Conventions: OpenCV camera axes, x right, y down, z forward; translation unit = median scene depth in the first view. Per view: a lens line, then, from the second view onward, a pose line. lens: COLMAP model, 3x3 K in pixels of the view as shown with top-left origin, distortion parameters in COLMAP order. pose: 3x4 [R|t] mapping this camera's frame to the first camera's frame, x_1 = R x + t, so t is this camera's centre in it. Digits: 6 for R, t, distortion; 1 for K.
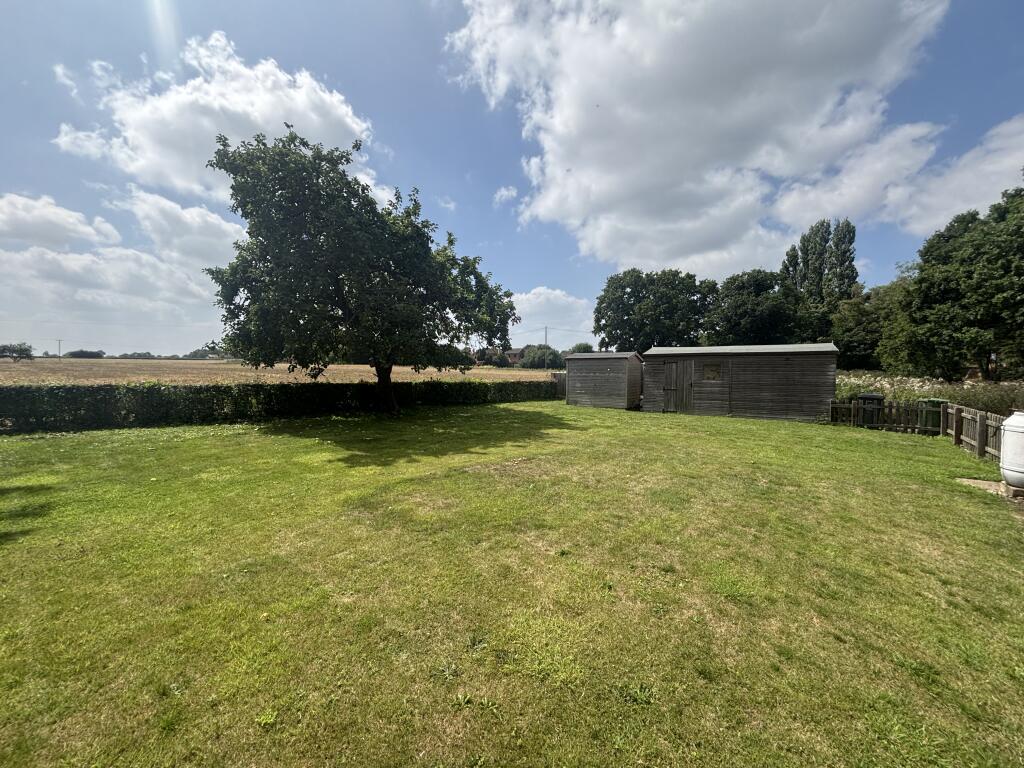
lens RADIAL K [[414.2, 0, 510.0], [0, 414.2, 381.6], [0, 0, 1]] dist [-0.001427, 0.000148]
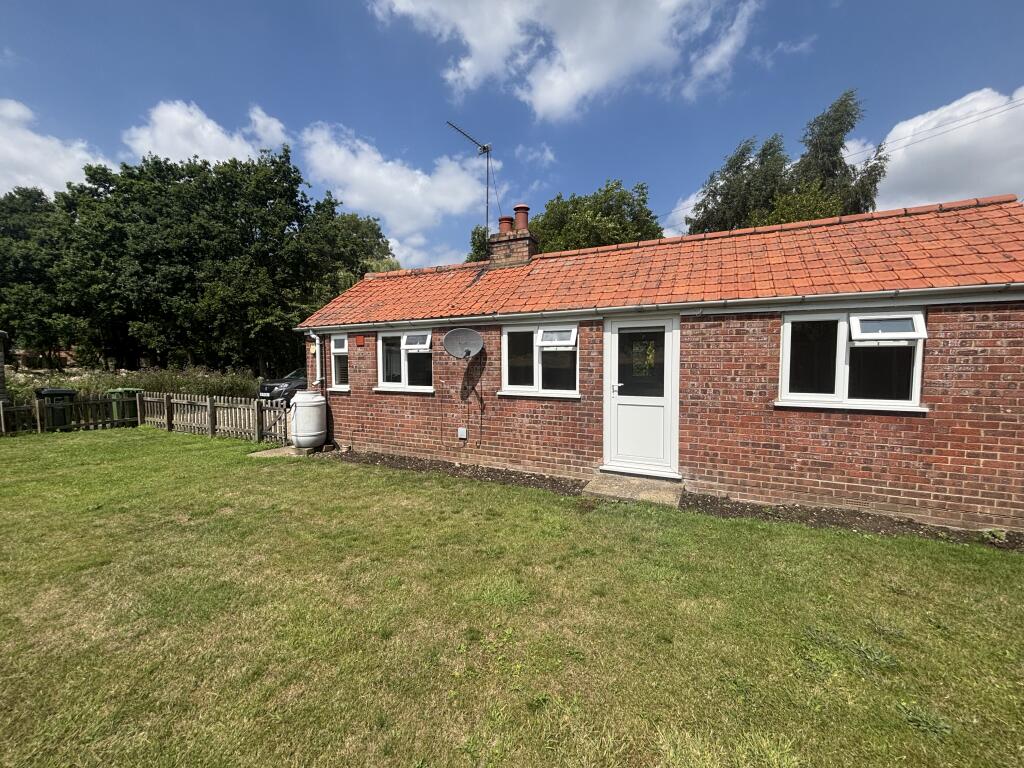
lens RADIAL K [[414.2, 0, 510.0], [0, 414.2, 381.6], [0, 0, 1]] dist [-0.001427, 0.000148]
pose [[-0.188680, -0.064192, 0.979938, -0.088356], [0.031831, 0.996937, 0.071434, -0.014254], [-0.981523, 0.044671, -0.186058, 0.280722]]
